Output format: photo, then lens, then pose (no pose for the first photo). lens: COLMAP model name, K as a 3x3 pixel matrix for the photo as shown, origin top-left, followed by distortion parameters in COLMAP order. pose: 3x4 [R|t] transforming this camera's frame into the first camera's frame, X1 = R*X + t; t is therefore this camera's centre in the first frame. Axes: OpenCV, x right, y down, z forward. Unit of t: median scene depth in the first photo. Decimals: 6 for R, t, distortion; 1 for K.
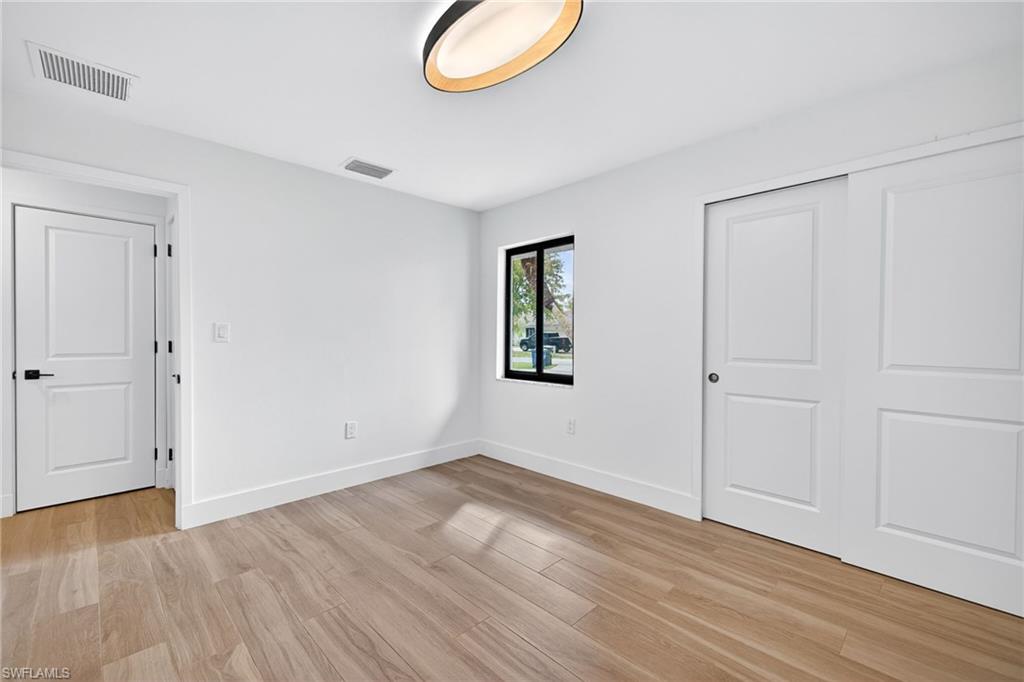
lens RADIAL K [[432.4, 0, 514.7], [0, 432.4, 340.8], [0, 0, 1]] dist [0.013044, 0.000216]
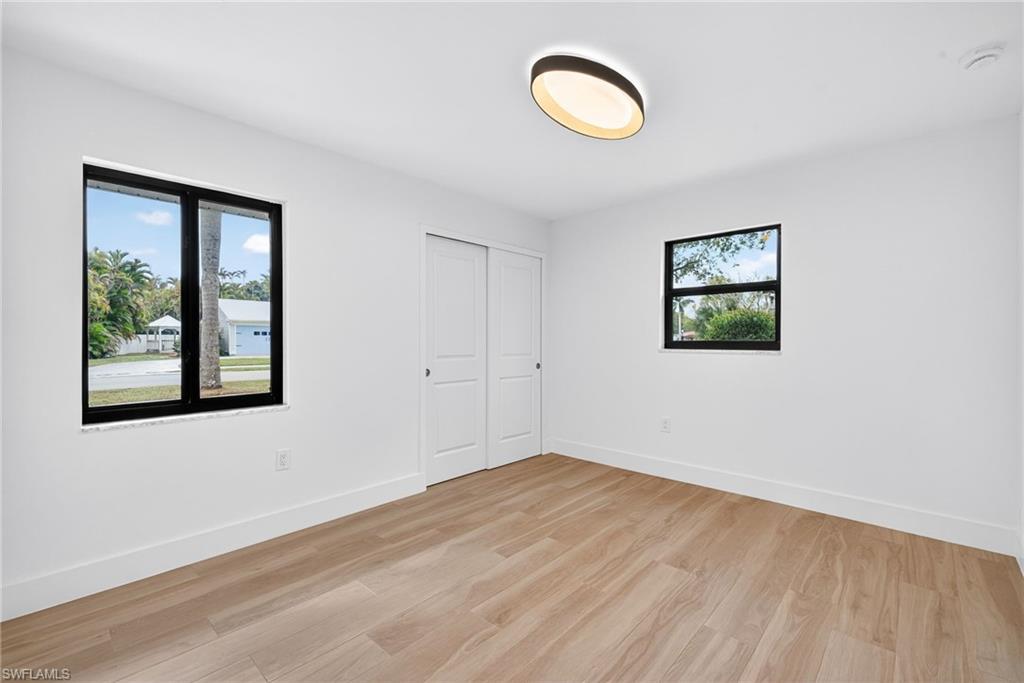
lens RADIAL K [[432.4, 0, 515.8], [0, 432.4, 338.9], [0, 0, 1]] dist [0.013044, 0.000216]
pose [[-0.038342, 0.000165, 0.999265, -1.009016], [0.010675, 0.999943, 0.000245, -0.011102], [-0.999208, 0.010677, -0.038341, 0.995009]]
